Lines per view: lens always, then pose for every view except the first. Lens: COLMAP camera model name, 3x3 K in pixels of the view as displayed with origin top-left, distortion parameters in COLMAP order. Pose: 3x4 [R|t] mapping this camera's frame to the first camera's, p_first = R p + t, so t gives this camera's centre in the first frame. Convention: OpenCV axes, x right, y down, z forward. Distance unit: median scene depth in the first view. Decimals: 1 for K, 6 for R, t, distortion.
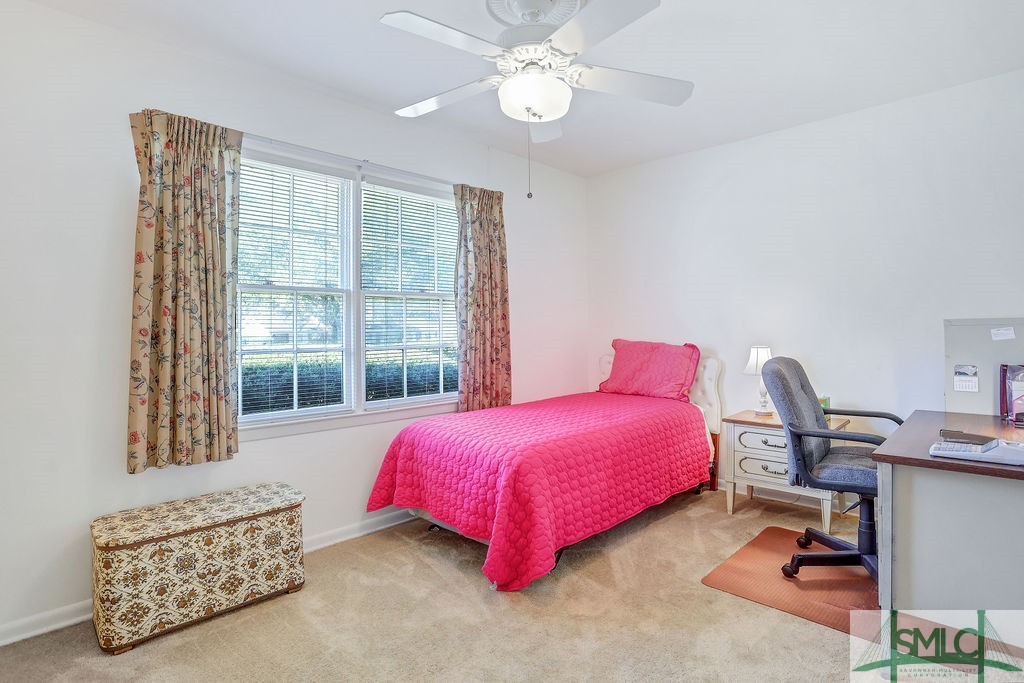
lens RADIAL K [[488.4, 0, 512.0], [0, 488.4, 341.5], [0, 0, 1]] dist [-0.000834, -0.000485]
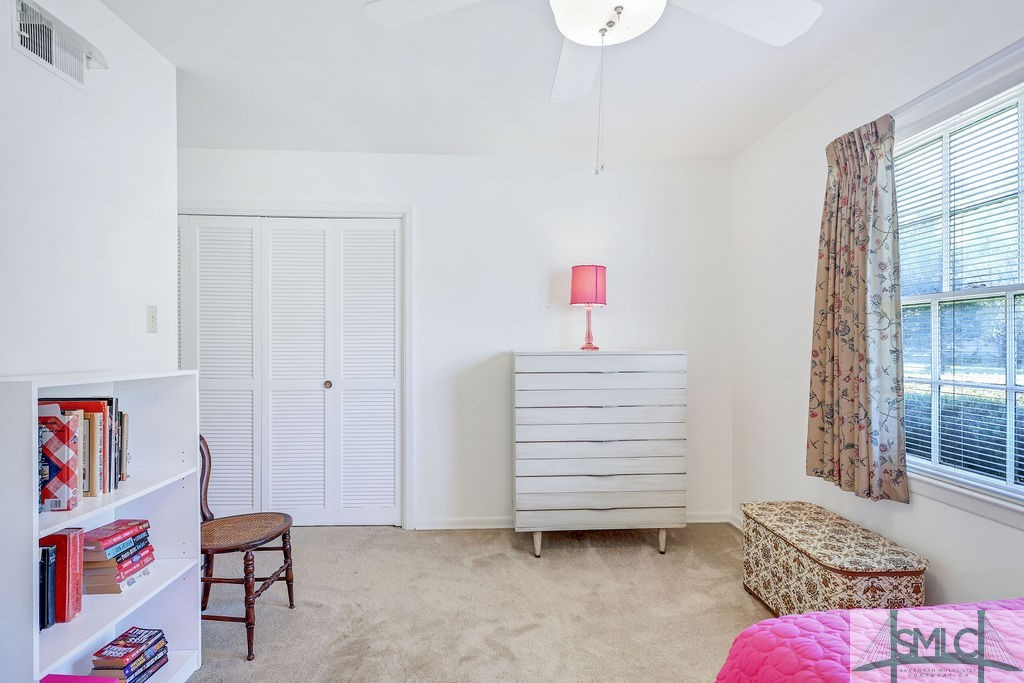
lens RADIAL K [[488.4, 0, 512.0], [0, 488.4, 341.5], [0, 0, 1]] dist [-0.000834, -0.000485]
pose [[-0.666943, 0.000796, -0.745108, 0.568227], [0.004235, 0.999987, -0.002723, -0.049510], [0.745097, -0.004971, -0.666938, 1.235461]]
